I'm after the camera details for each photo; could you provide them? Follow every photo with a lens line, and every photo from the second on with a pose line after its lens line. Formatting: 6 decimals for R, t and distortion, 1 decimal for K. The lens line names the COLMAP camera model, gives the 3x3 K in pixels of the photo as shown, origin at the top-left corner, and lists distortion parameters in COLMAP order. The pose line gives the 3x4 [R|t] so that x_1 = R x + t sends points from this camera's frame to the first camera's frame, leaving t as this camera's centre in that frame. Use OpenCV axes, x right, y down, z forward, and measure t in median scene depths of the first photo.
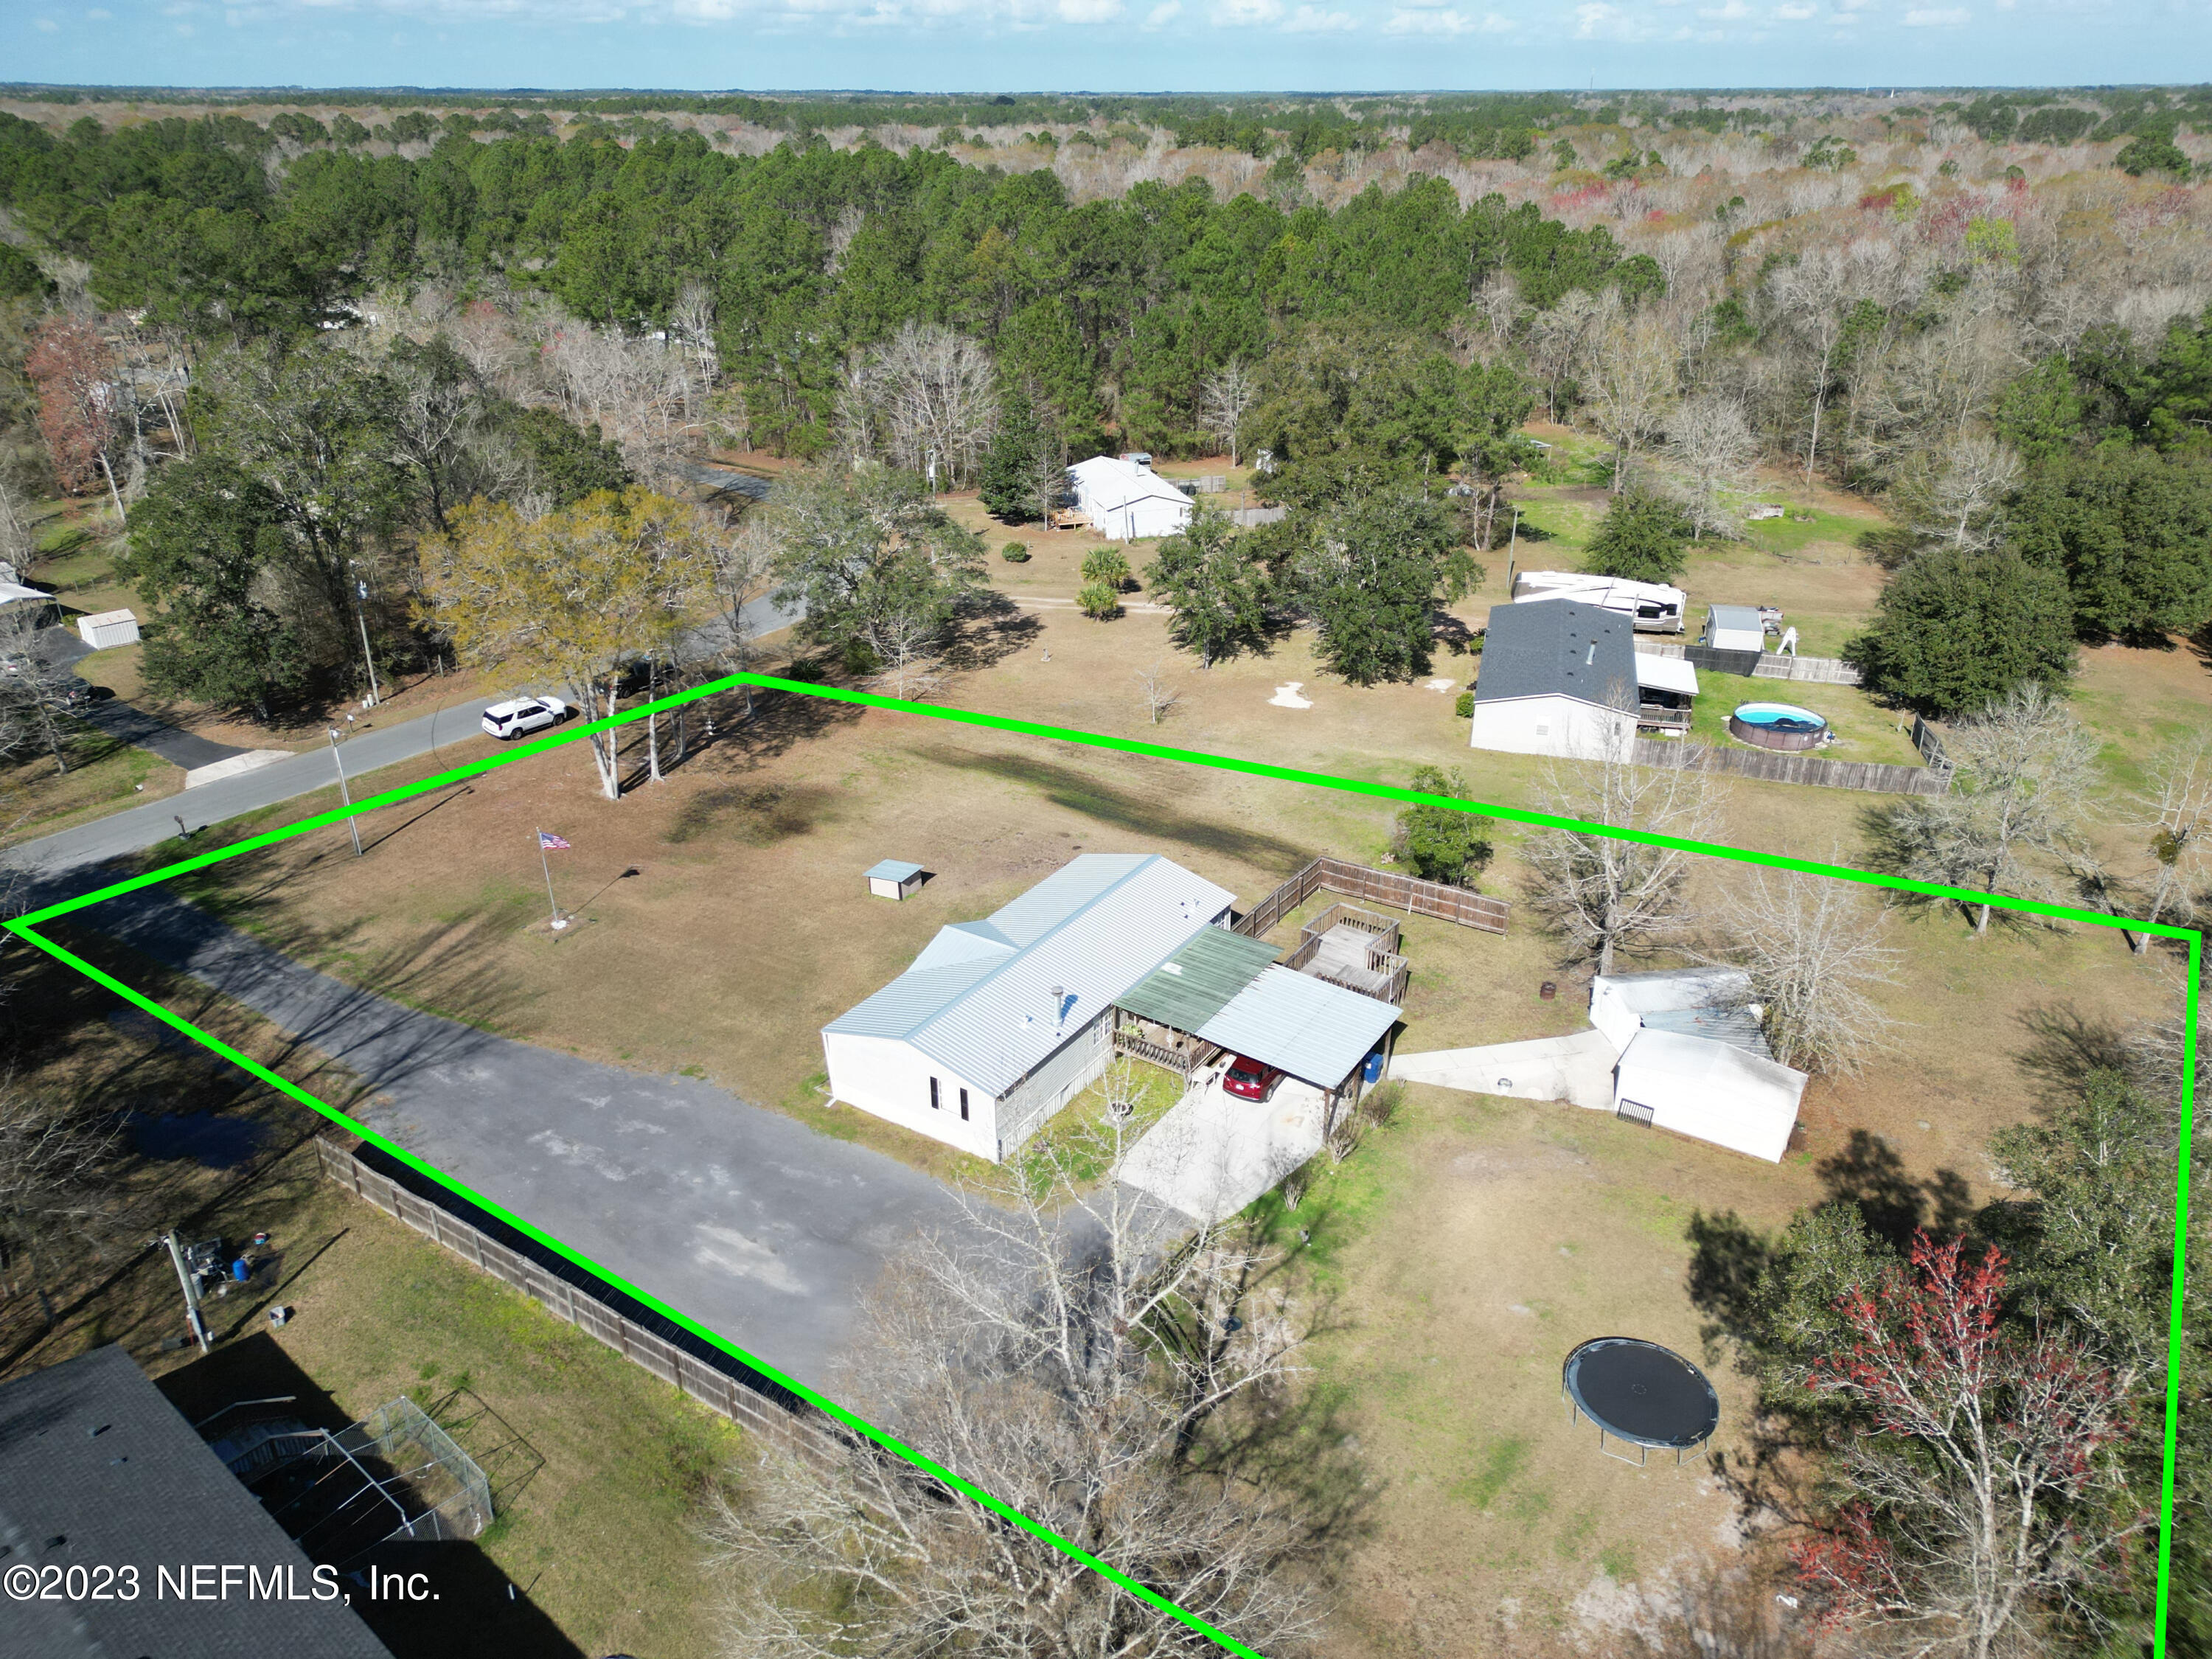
lens RADIAL K [[1531.6, 0, 1103.4], [0, 1531.6, 838.7], [0, 0, 1]] dist [0.067161, -0.056362]
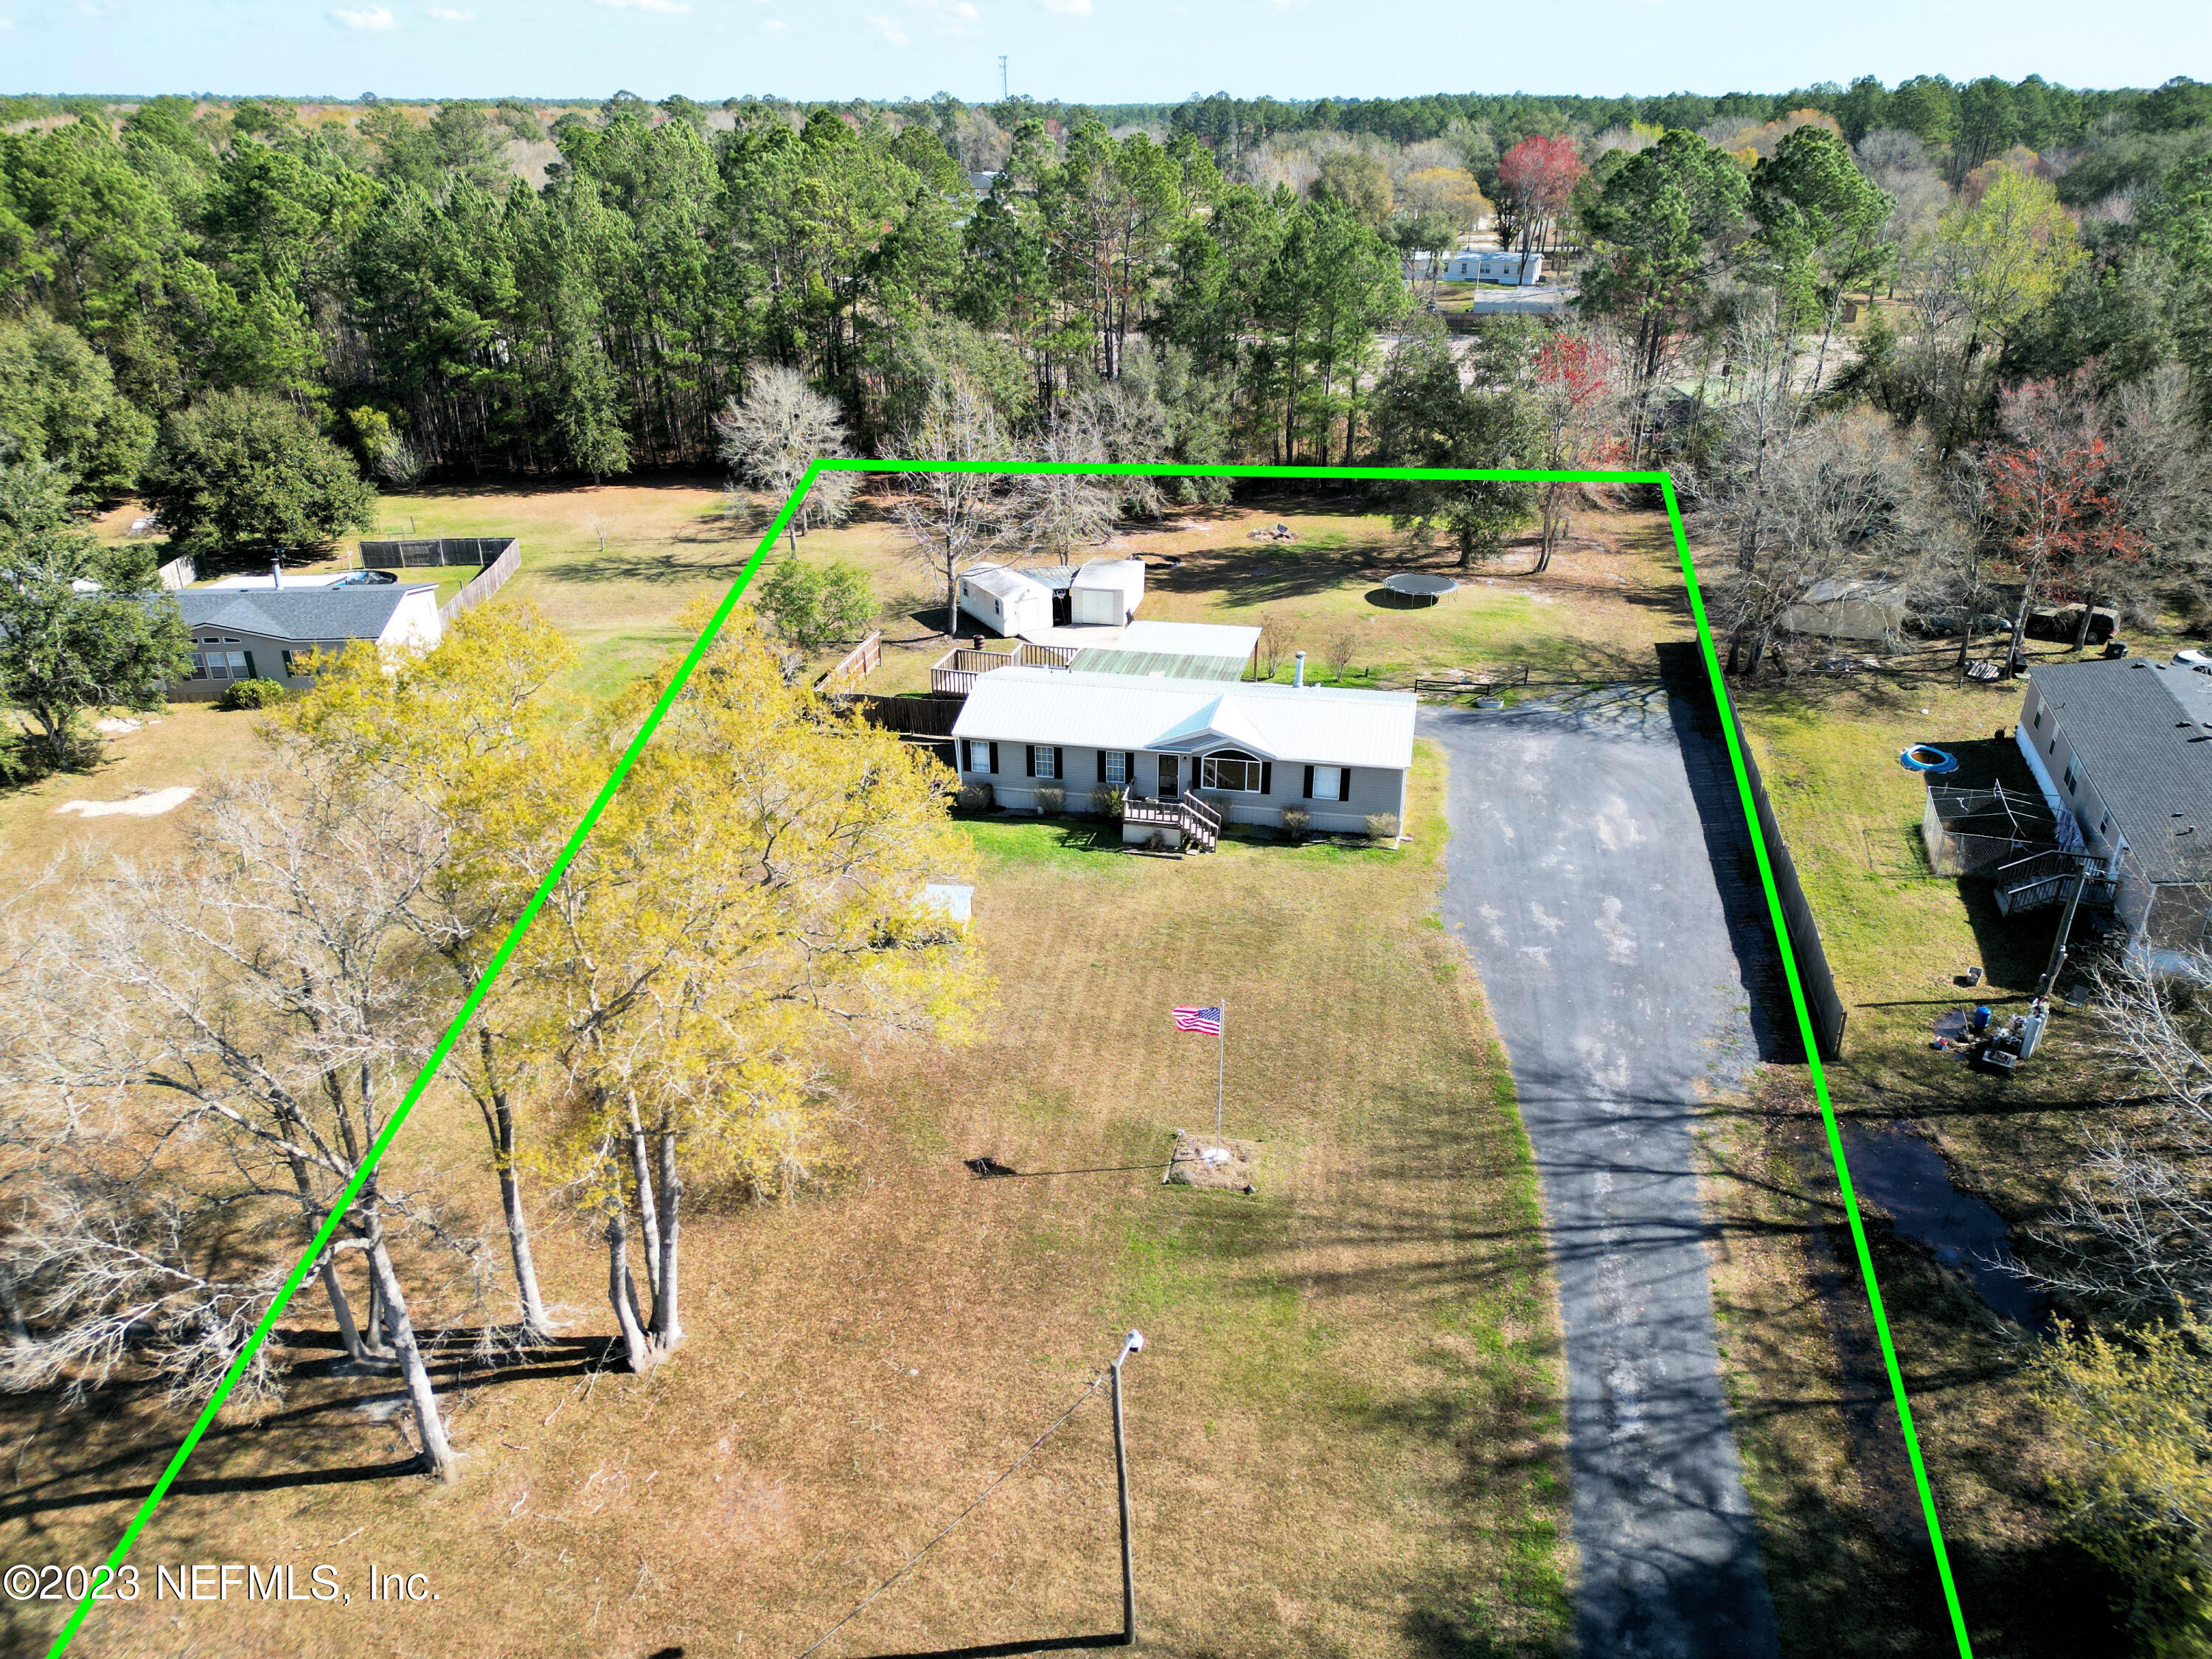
lens RADIAL K [[1540.2, 0, 1103.3], [0, 1540.2, 831.9], [0, 0, 1]] dist [0.086718, -0.076914]
pose [[-0.354361, -0.387262, 0.851150, -0.657628], [0.410695, 0.753276, 0.513716, -0.293203], [-0.840094, 0.531604, -0.107885, 0.869525]]
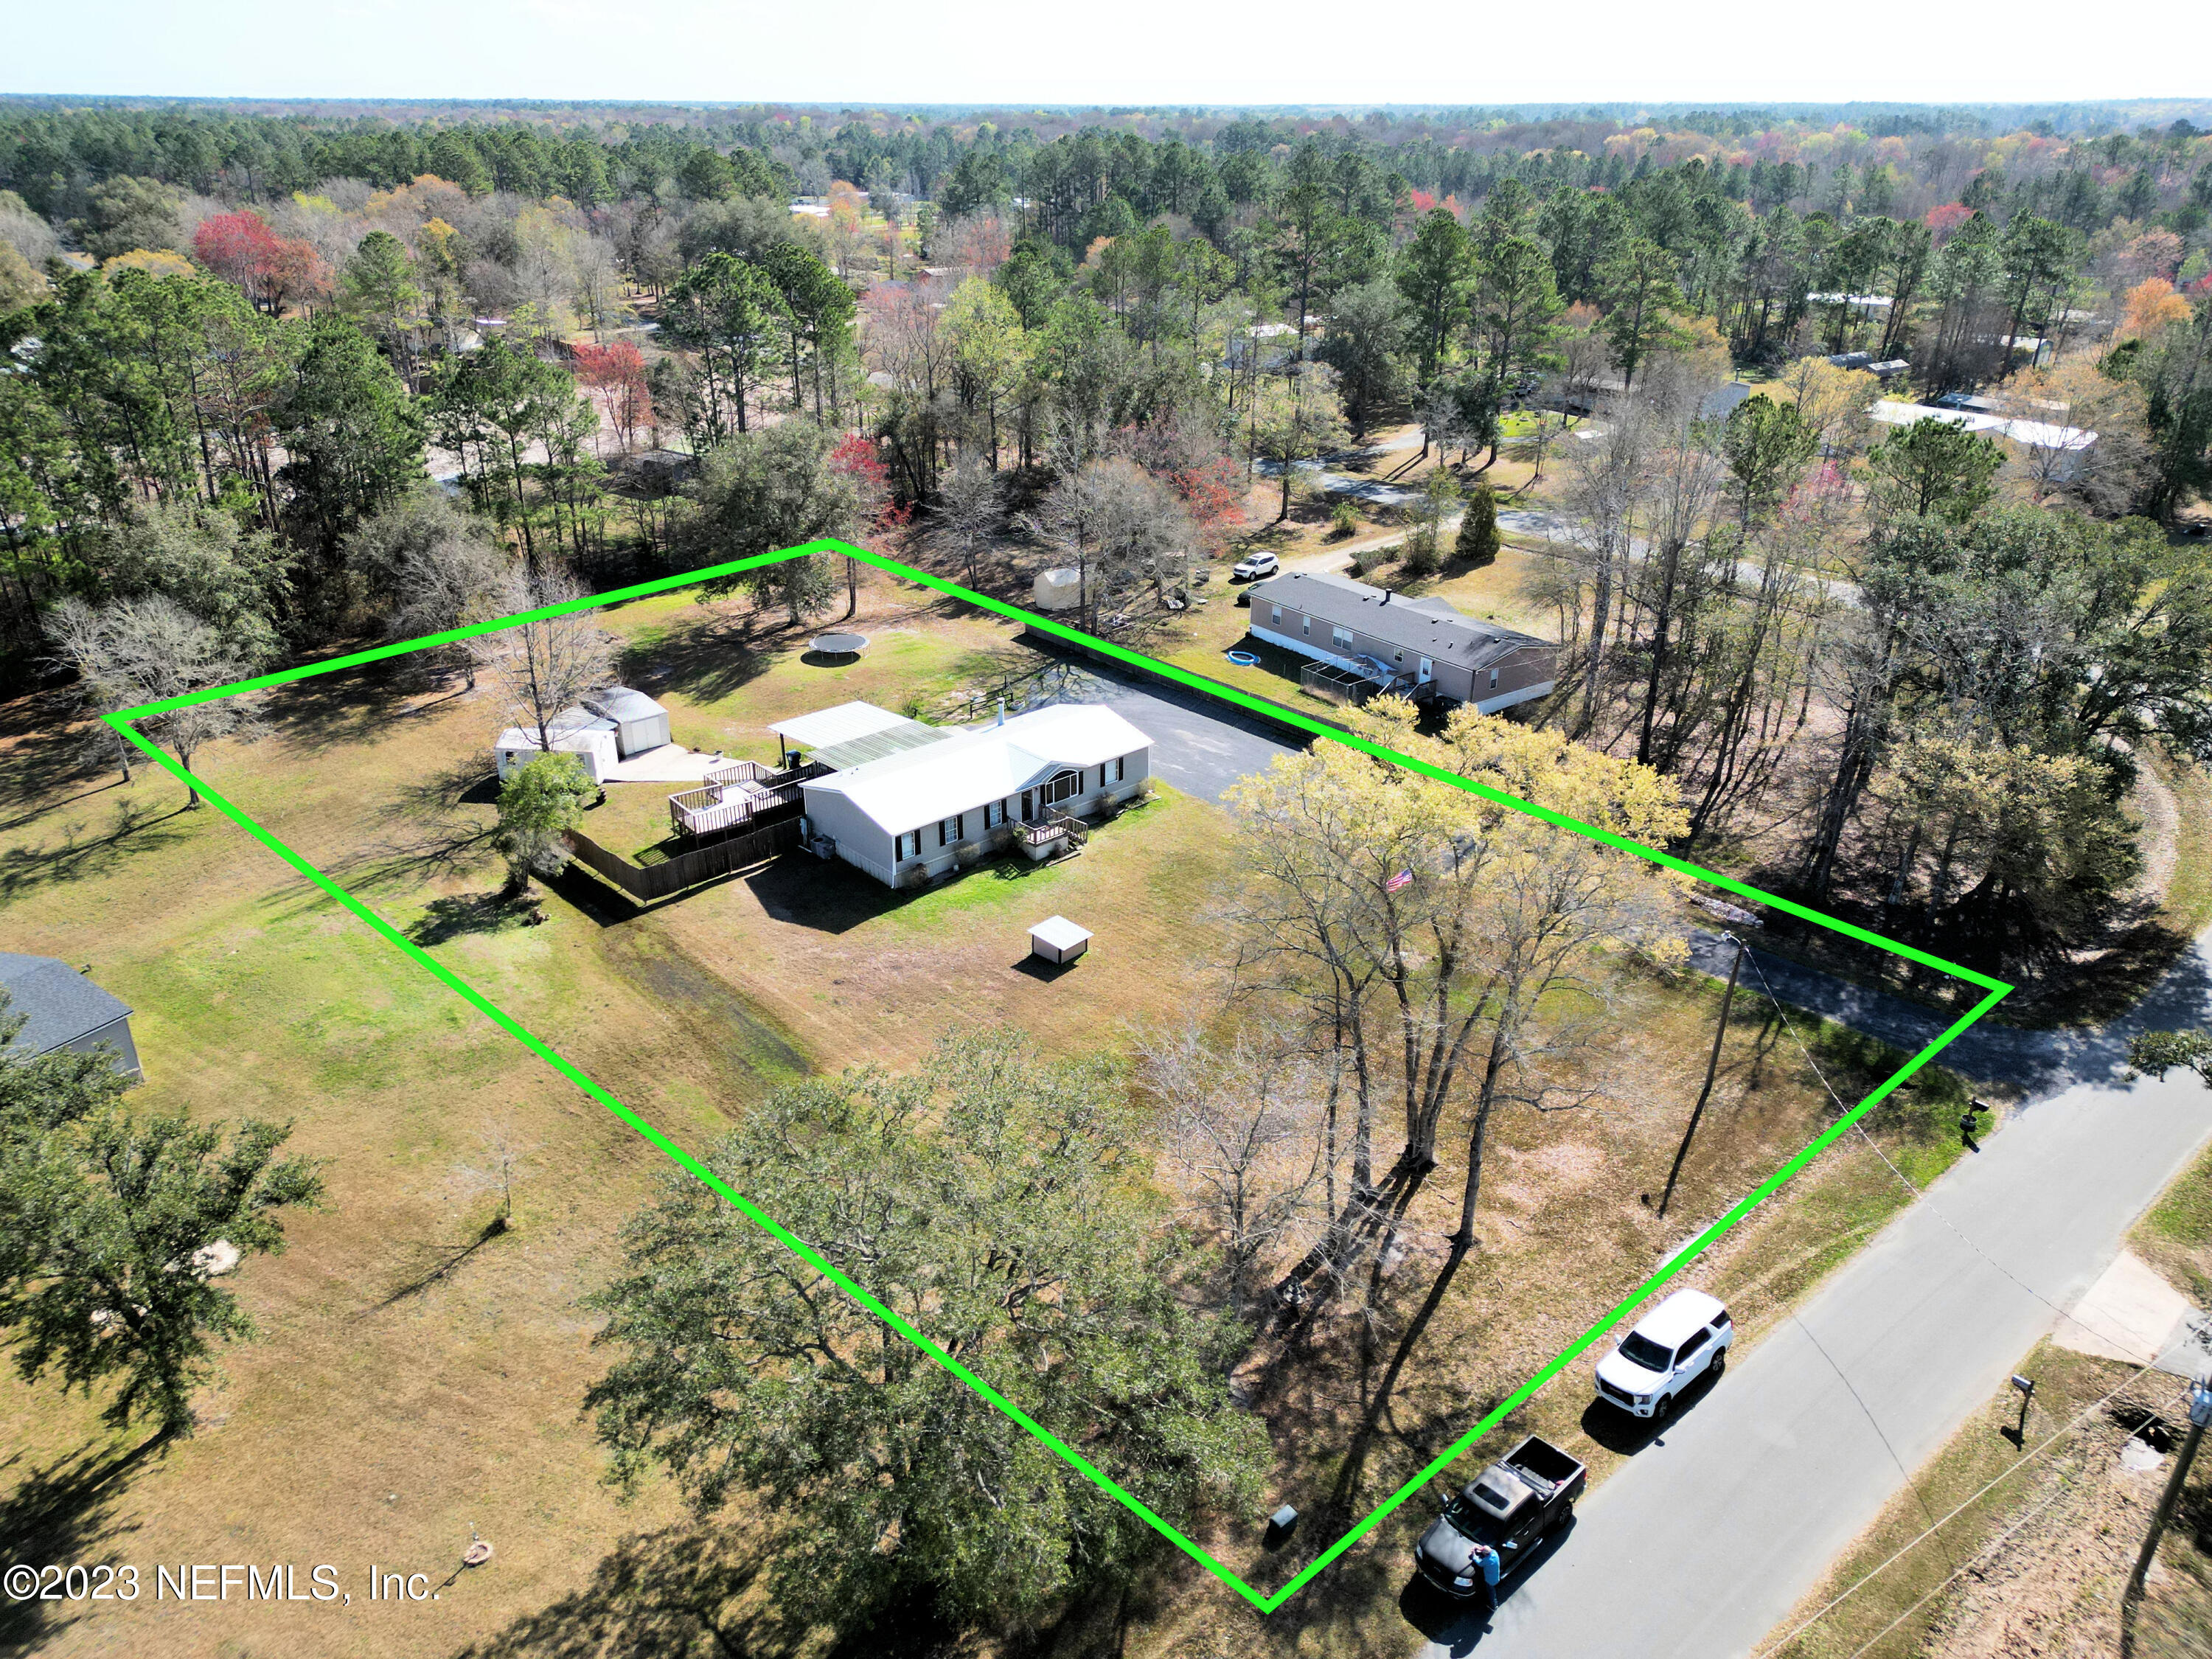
lens RADIAL K [[1540.2, 0, 1103.3], [0, 1540.2, 831.9], [0, 0, 1]] dist [0.086718, -0.076914]
pose [[-0.969218, -0.101040, 0.224518, -0.323398], [0.110133, 0.637666, 0.762399, -0.642753], [-0.220200, 0.763658, -0.606909, 1.327451]]
